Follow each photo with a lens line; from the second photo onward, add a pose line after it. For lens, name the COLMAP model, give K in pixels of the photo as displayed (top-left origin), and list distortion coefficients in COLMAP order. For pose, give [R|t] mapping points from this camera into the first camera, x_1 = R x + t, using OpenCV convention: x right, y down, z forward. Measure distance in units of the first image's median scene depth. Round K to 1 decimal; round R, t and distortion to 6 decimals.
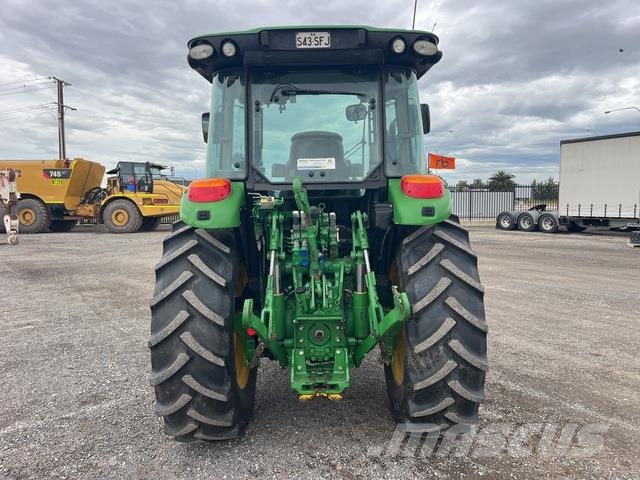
lens RADIAL K [[479.0, 0, 320.0], [0, 479.0, 240.0], [0, 0, 1]] dist [0.071413, -0.106203]
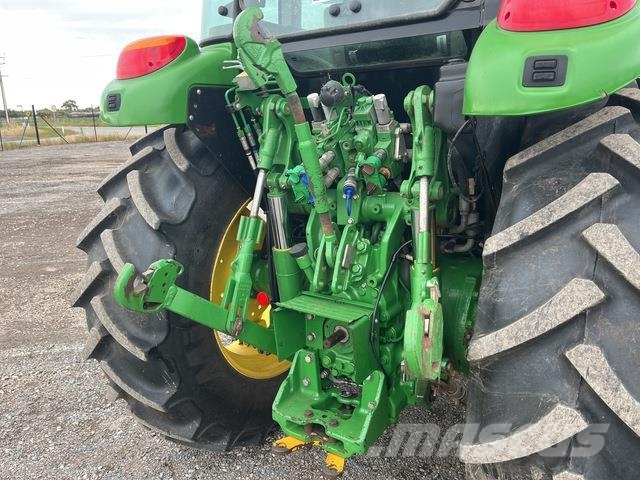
lens RADIAL K [[485.0, 0, 321.8], [0, 485.0, 236.9], [0, 0, 1]] dist [0.037462, -0.005074]
pose [[0.825586, 0.123585, -0.550576, 0.265538], [-0.022128, 0.982062, 0.187258, -0.008514], [0.563842, -0.142414, 0.813511, 0.575651]]
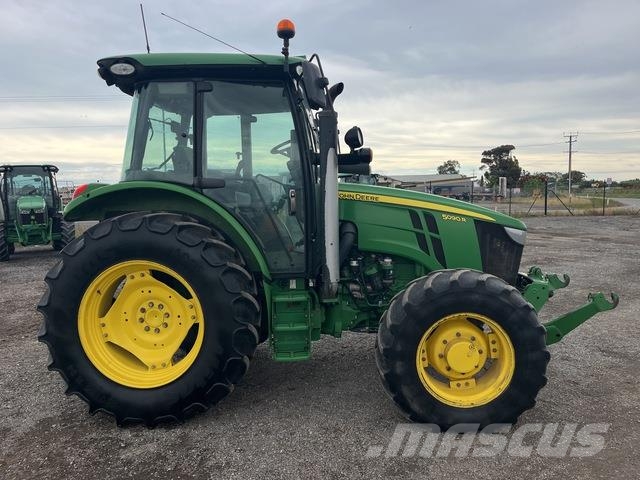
lens RADIAL K [[479.0, 0, 320.0], [0, 479.0, 240.0], [0, 0, 1]] dist [0.071413, -0.106203]
pose [[-0.088670, 0.103646, -0.990654, 1.339775], [-0.069174, 0.991529, 0.109929, -0.157325], [0.993656, 0.078275, -0.080749, 1.589763]]
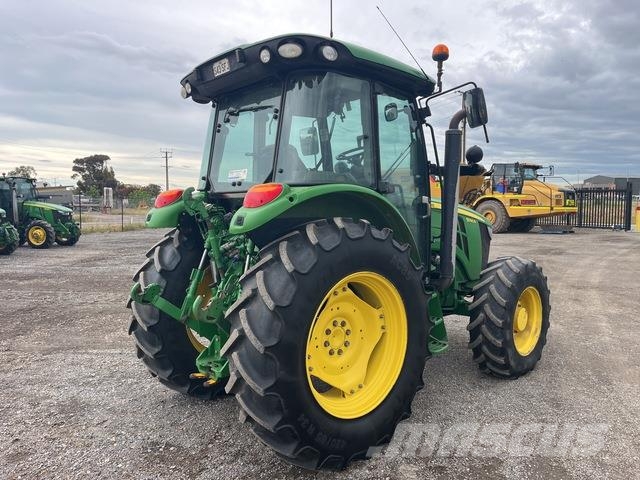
lens RADIAL K [[479.0, 0, 320.0], [0, 479.0, 240.0], [0, 0, 1]] dist [0.071413, -0.106203]
pose [[0.660097, 0.065827, -0.748291, 0.976027], [-0.065679, 0.997396, 0.029803, -0.054174], [0.748304, 0.029474, 0.662701, 0.412500]]
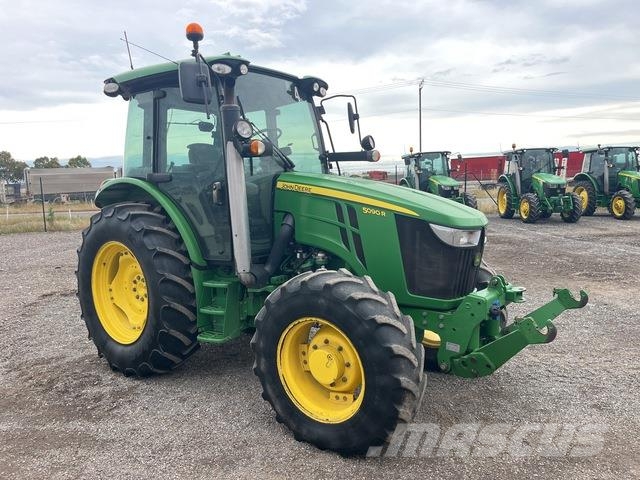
lens RADIAL K [[479.0, 0, 320.0], [0, 479.0, 240.0], [0, 0, 1]] dist [0.071413, -0.106203]
pose [[-0.614219, 0.122362, -0.779591, 1.013247], [-0.027615, 0.983967, 0.176197, -0.222592], [0.788652, 0.129752, -0.600993, 2.360340]]
